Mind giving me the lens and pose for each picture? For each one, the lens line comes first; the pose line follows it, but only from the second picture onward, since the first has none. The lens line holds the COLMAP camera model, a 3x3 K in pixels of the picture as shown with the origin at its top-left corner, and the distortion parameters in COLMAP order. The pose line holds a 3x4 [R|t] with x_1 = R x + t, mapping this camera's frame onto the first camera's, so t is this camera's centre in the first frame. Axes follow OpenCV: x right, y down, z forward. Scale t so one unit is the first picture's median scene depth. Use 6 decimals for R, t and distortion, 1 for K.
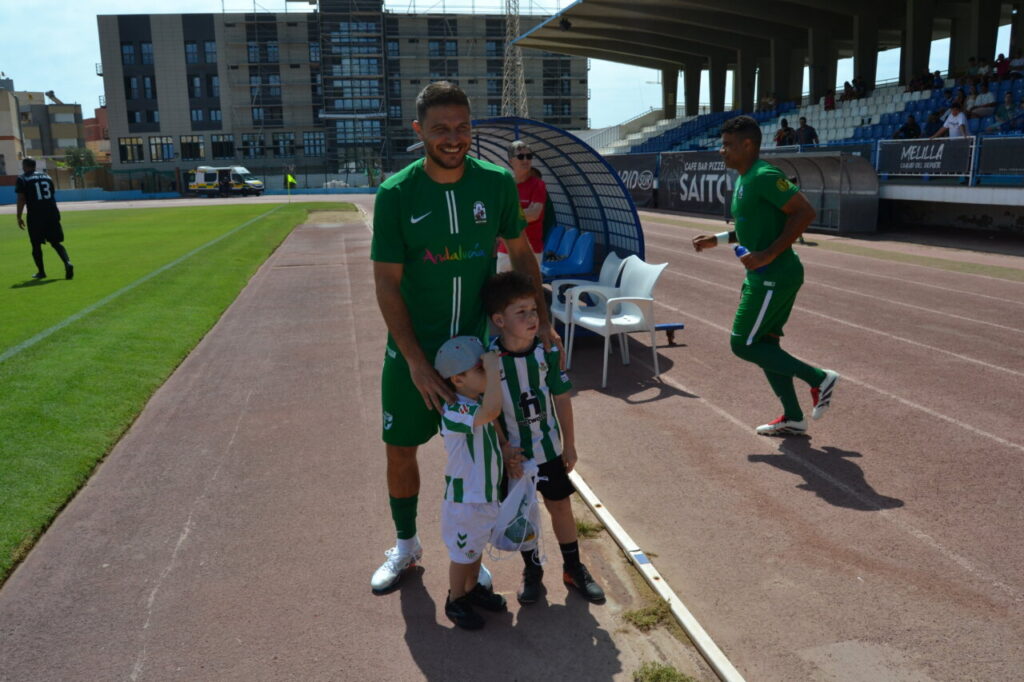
lens RADIAL K [[830.0, 0, 484.6], [0, 830.0, 360.1], [0, 0, 1]] dist [-0.062965, 0.000817]
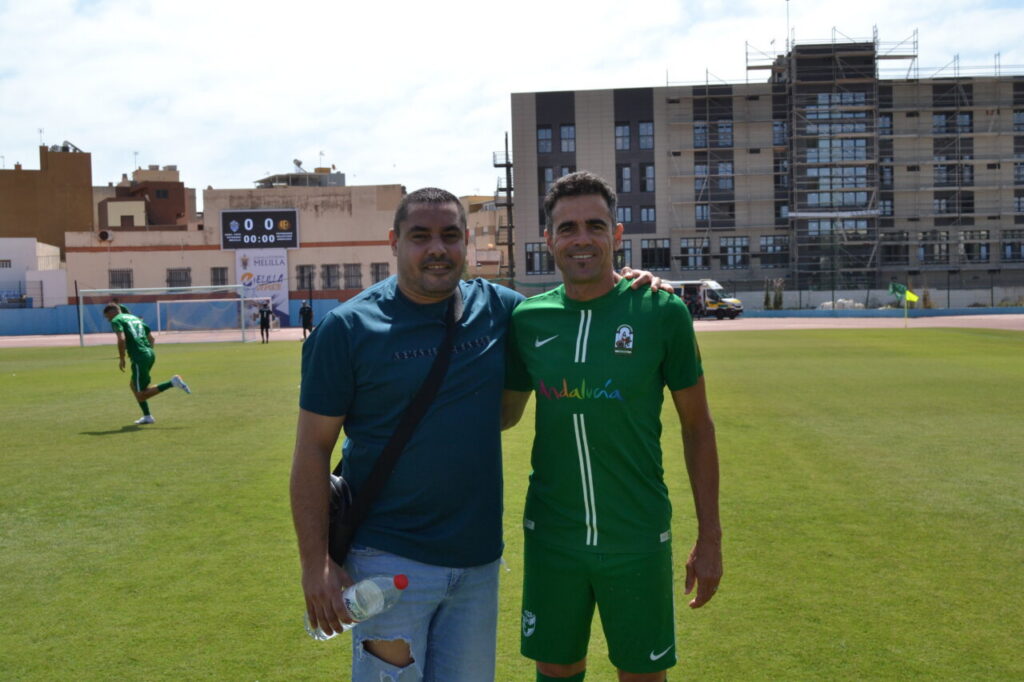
lens RADIAL K [[1134.3, 0, 520.3], [0, 1134.3, 341.6], [0, 0, 1]] dist [-0.053209, 0.000000]
pose [[0.958436, 0.013944, -0.284965, -0.139057], [-0.064412, 0.983593, -0.168508, 0.005203], [0.277940, 0.179860, 0.943610, -0.014542]]
